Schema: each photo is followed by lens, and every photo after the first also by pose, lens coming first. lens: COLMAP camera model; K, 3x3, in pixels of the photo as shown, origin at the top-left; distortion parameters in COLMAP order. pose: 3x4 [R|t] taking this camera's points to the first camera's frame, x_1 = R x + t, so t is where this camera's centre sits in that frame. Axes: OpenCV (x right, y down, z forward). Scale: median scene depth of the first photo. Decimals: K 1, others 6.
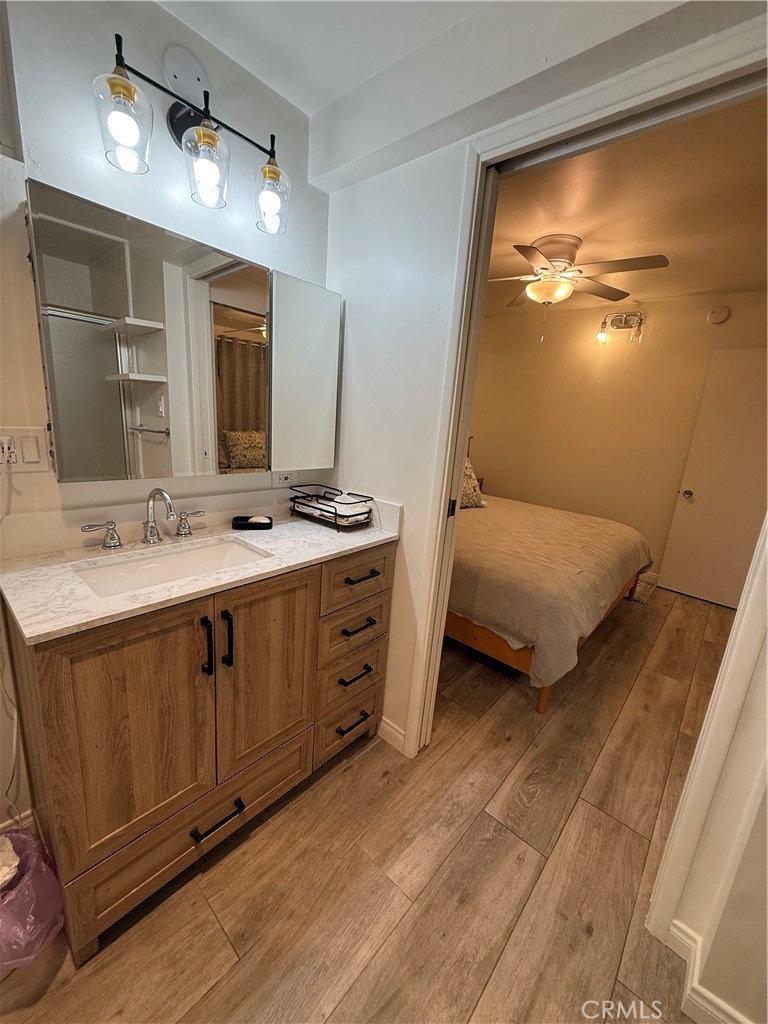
lens RADIAL K [[406.5, 0, 381.4], [0, 406.5, 509.9], [0, 0, 1]] dist [0.000523, -0.000329]
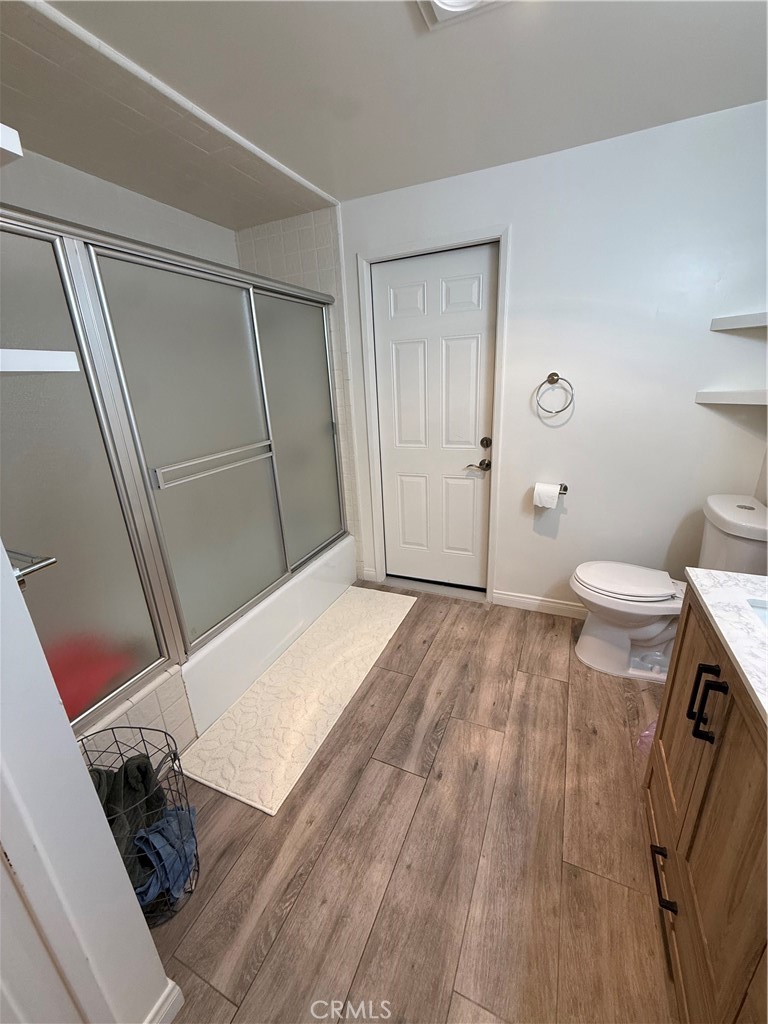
lens RADIAL K [[406.5, 0, 381.4], [0, 406.5, 509.9], [0, 0, 1]] dist [0.000523, -0.000329]
pose [[-0.953293, 0.068161, -0.294256, 0.406879], [-0.092127, 0.862169, 0.498173, -0.331526], [0.287655, 0.502014, -0.815620, 1.145429]]
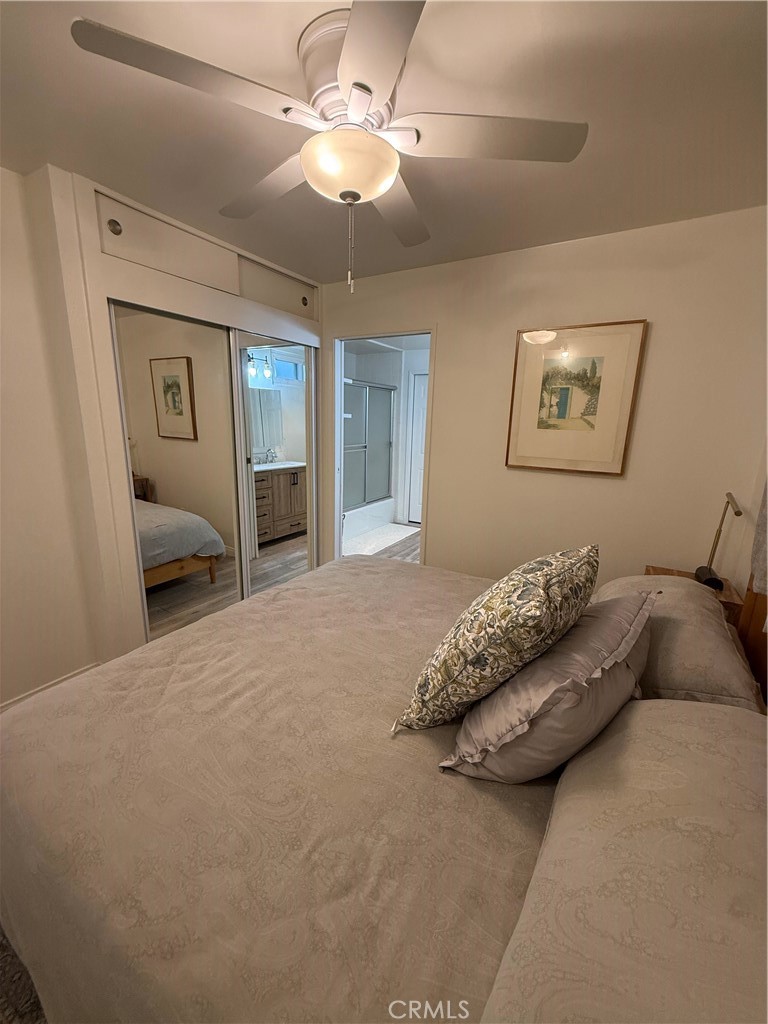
lens RADIAL K [[406.5, 0, 381.4], [0, 406.5, 509.9], [0, 0, 1]] dist [0.000523, -0.000329]
pose [[-0.976988, -0.055302, -0.206002, 1.031827], [-0.140011, 0.894875, 0.423786, -0.914903], [0.160910, 0.442877, -0.882025, 3.626785]]
